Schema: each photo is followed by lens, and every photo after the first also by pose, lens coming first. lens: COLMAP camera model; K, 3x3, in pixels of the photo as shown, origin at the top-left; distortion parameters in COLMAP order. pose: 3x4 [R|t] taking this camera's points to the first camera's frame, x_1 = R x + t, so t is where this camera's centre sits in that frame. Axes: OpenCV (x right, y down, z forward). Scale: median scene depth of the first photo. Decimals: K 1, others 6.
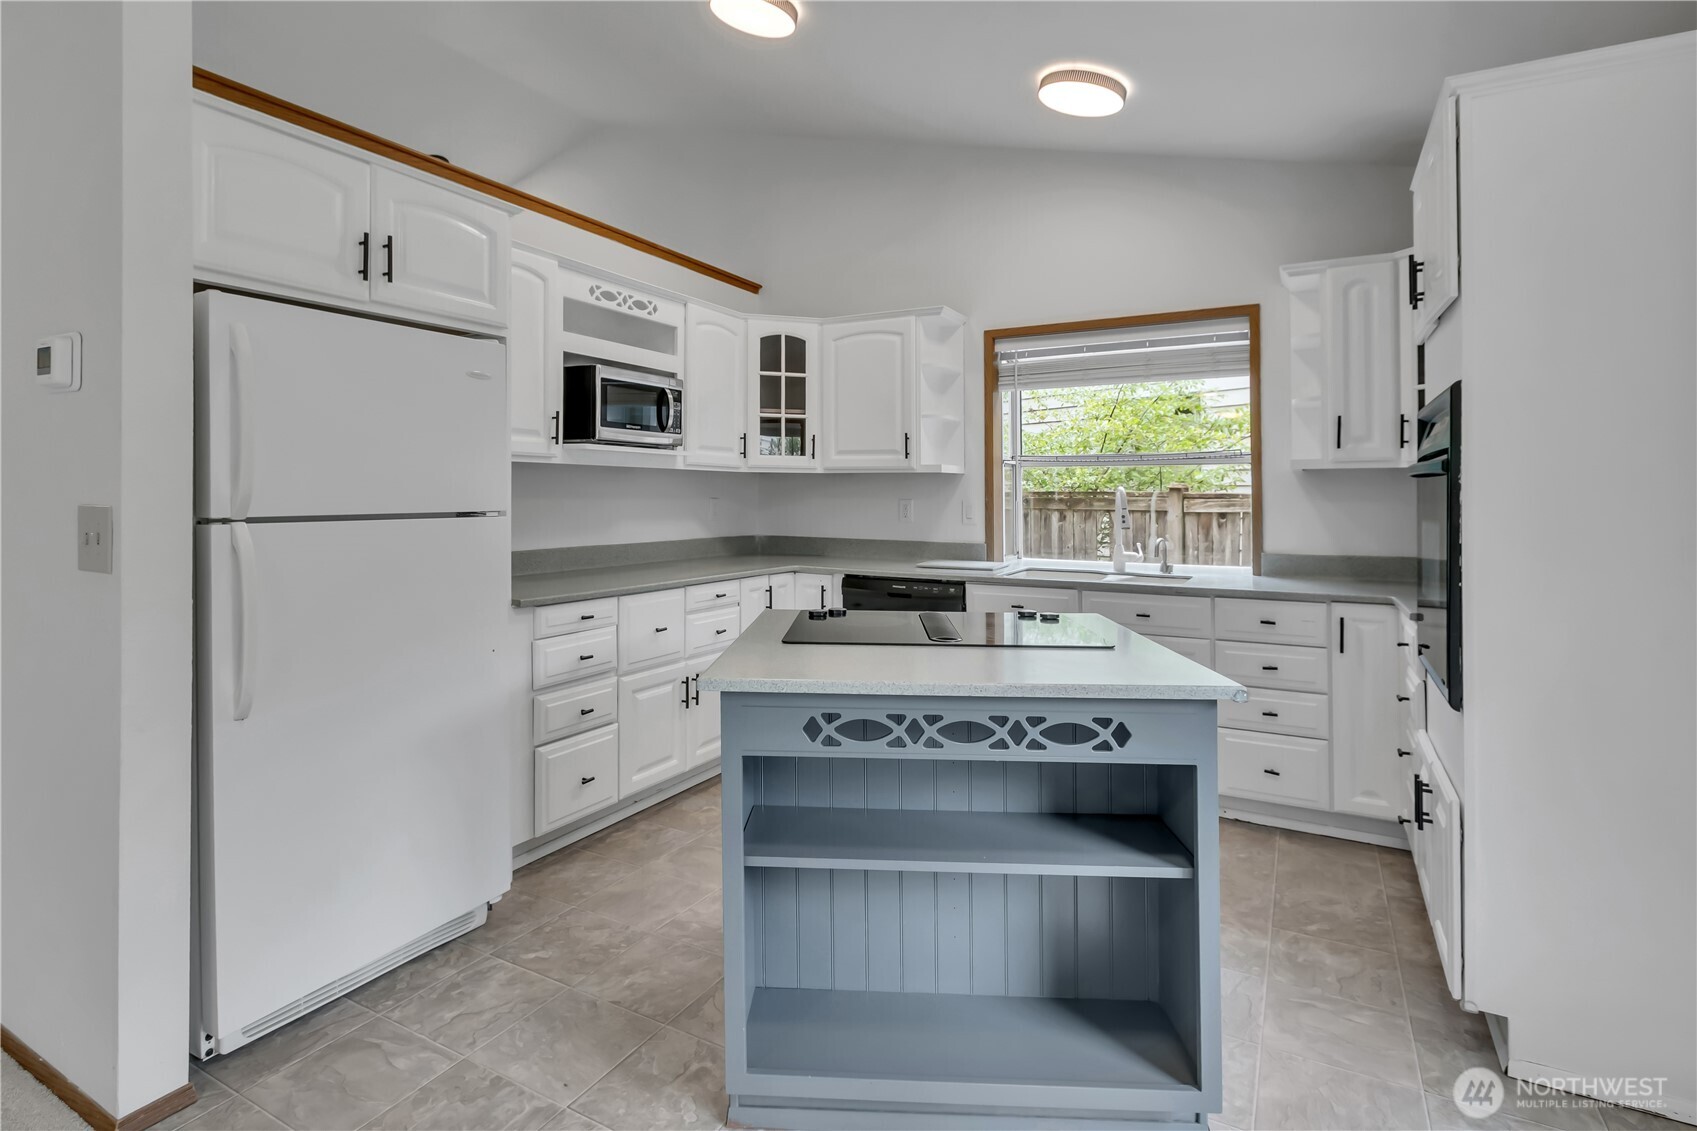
lens RADIAL K [[838.4, 0, 848.0], [0, 838.4, 491.2], [0, 0, 1]] dist [-0.005631, 0.000964]
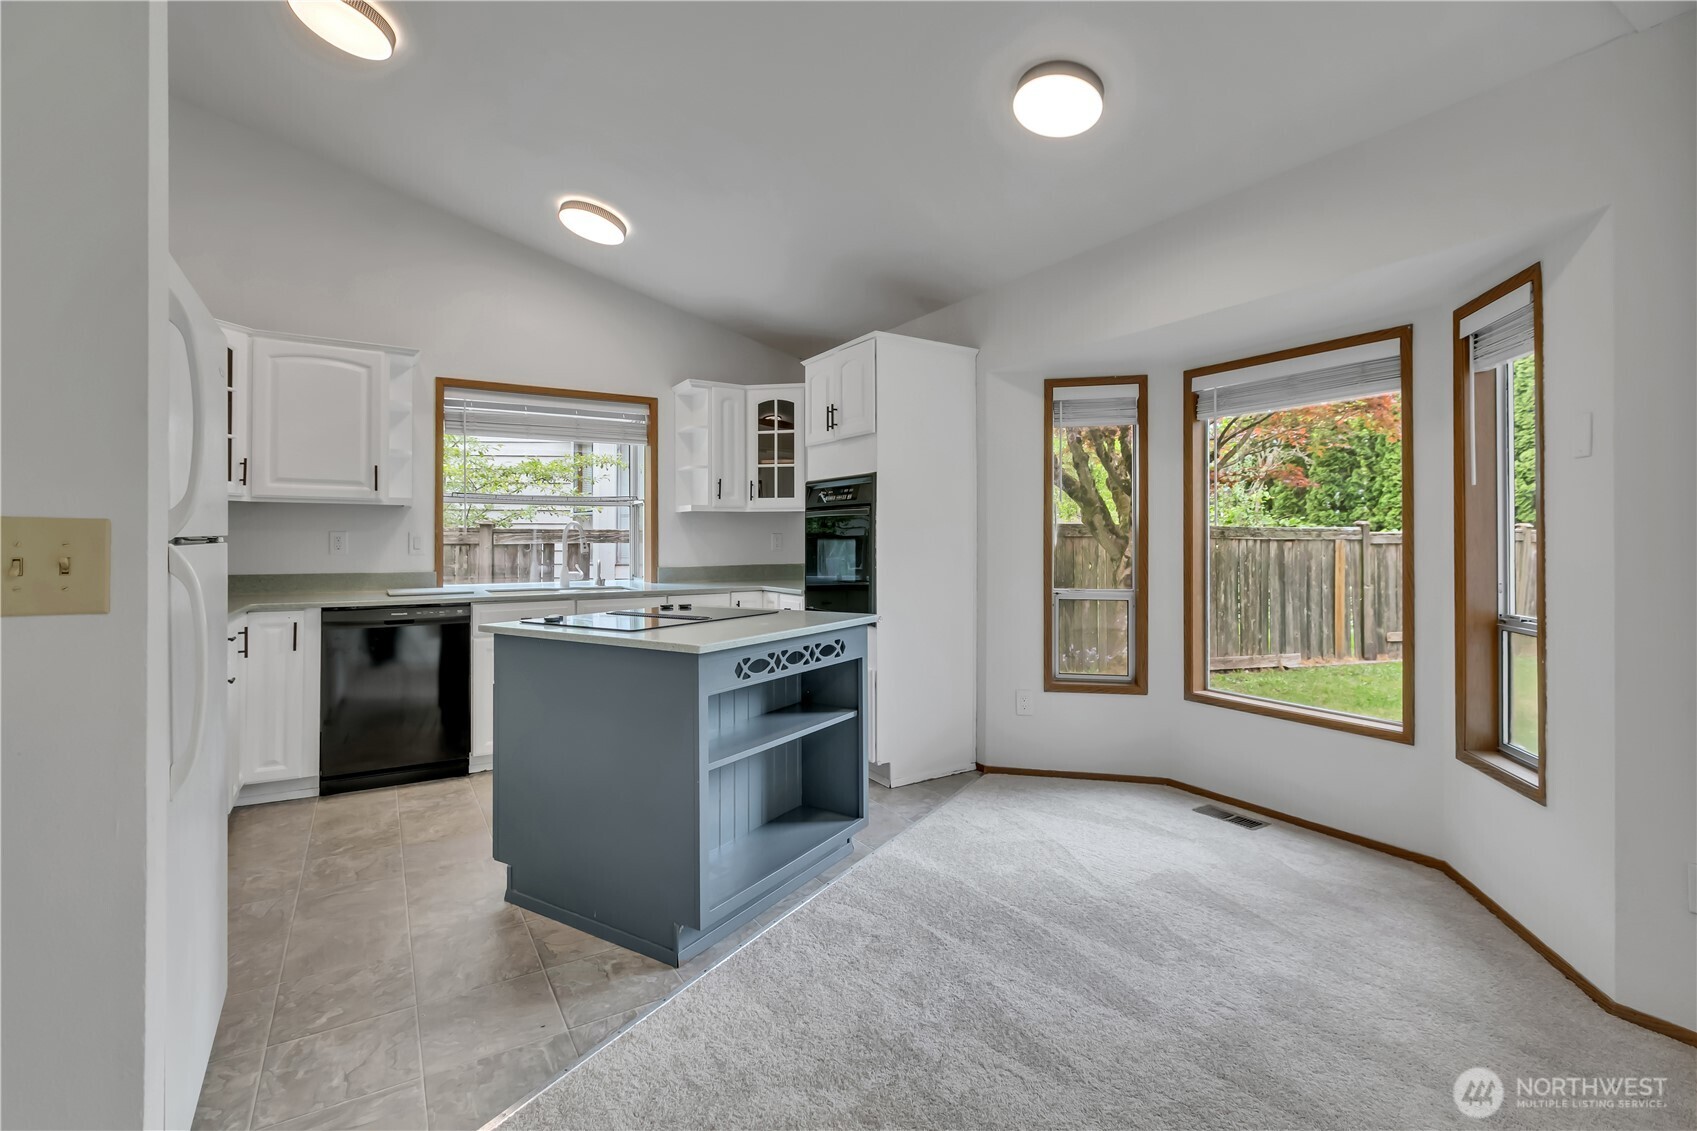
lens RADIAL K [[764.5, 0, 847.4], [0, 764.5, 527.6], [0, 0, 1]] dist [0.001198, 0.000435]
pose [[0.488673, 0.007244, 0.872437, -0.506231], [-0.003606, 0.999974, -0.006282, 0.010712], [-0.872459, -0.000076, 0.488687, 0.053033]]
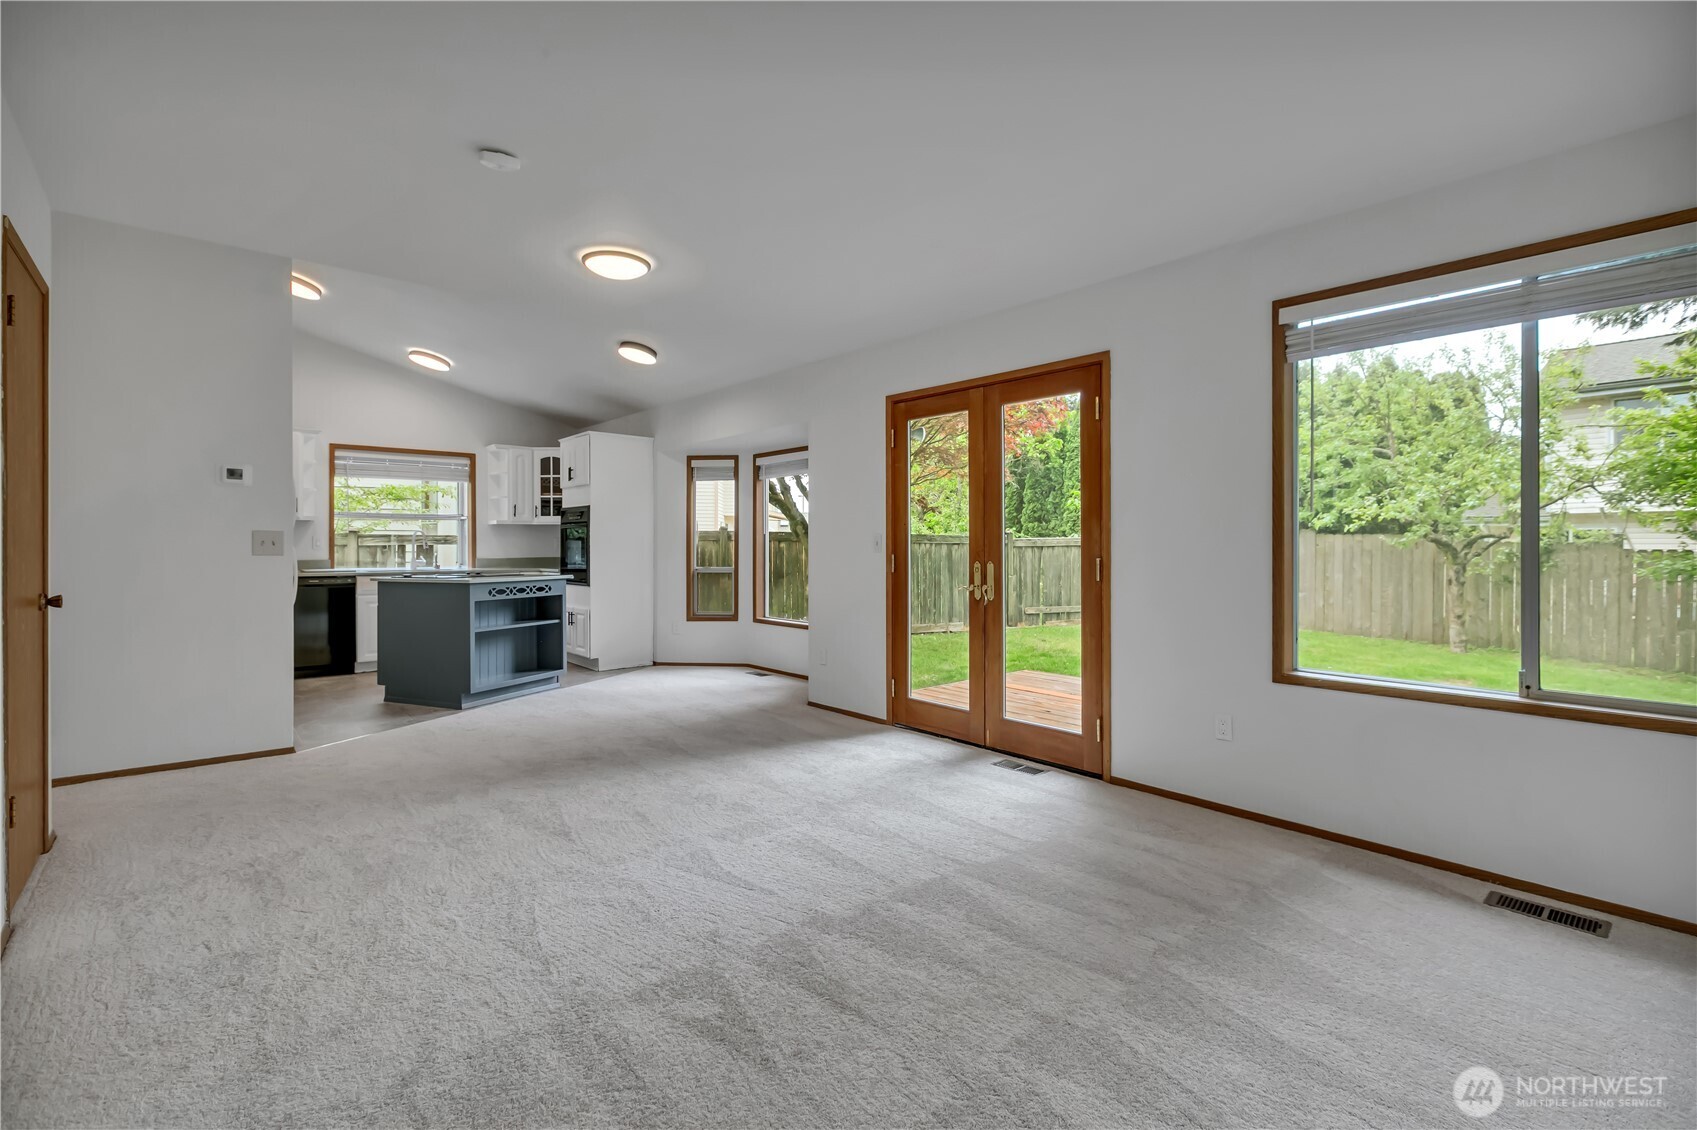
lens RADIAL K [[764.5, 0, 849.5], [0, 764.5, 541.3], [0, 0, 1]] dist [0.001198, 0.000435]
pose [[0.341428, 0.000487, 0.939908, -1.163947], [-0.005044, 0.999986, 0.001314, 0.016415], [-0.939894, -0.005190, 0.341426, -0.726100]]
